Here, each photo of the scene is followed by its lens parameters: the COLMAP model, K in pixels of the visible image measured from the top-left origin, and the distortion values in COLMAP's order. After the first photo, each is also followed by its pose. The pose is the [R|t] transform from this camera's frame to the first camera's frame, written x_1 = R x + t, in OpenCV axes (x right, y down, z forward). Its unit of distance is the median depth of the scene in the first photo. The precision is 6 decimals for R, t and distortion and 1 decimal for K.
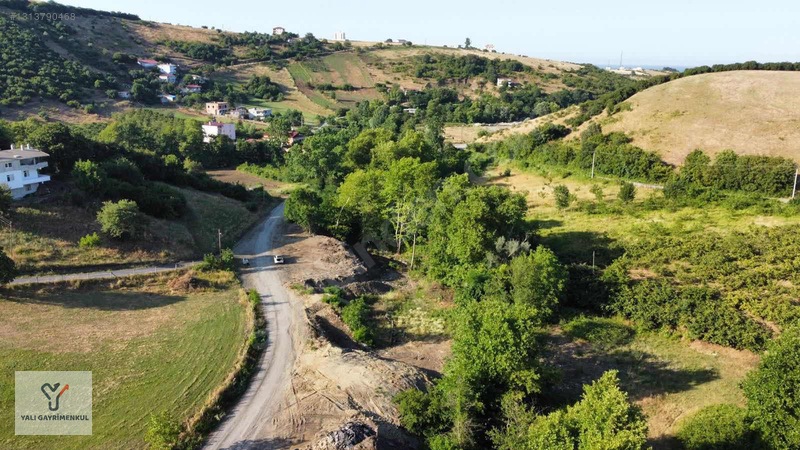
lens RADIAL K [[612.1, 0, 400.0], [0, 612.1, 225.0], [0, 0, 1]] dist [-0.006936, -0.002176]
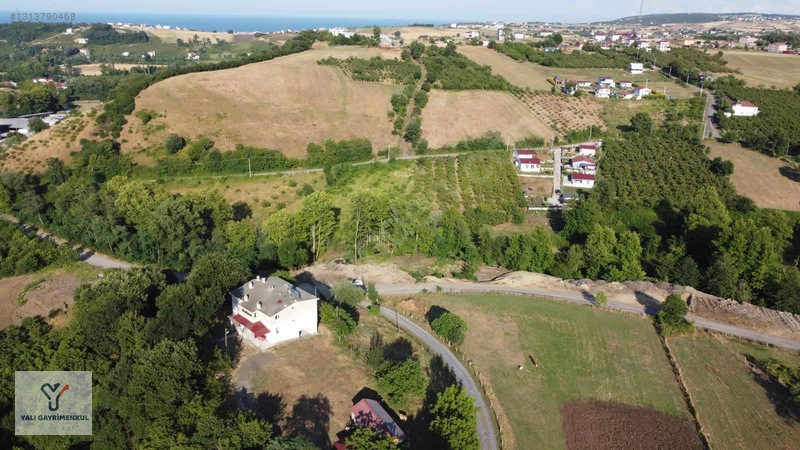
lens RADIAL K [[612.1, 0, 400.0], [0, 612.1, 225.0], [0, 0, 1]] dist [-0.006936, -0.002176]
pose [[0.281247, -0.318335, 0.905297, -1.538275], [0.233700, 0.937695, 0.257124, -0.448915], [-0.930744, 0.139253, 0.338119, 0.459855]]
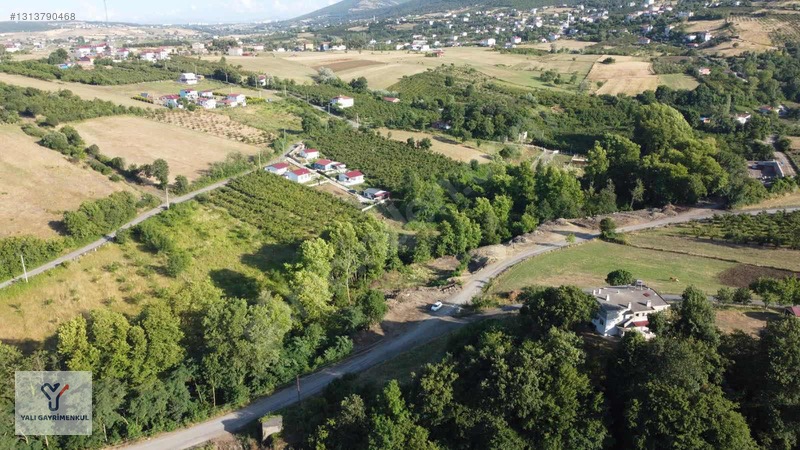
lens RADIAL K [[612.1, 0, 400.0], [0, 612.1, 225.0], [0, 0, 1]] dist [-0.006936, -0.002176]
pose [[-0.654333, -0.243821, 0.715821, -1.180330], [0.185694, 0.865804, 0.464651, -0.826118], [-0.733053, 0.436960, -0.521248, 1.842146]]
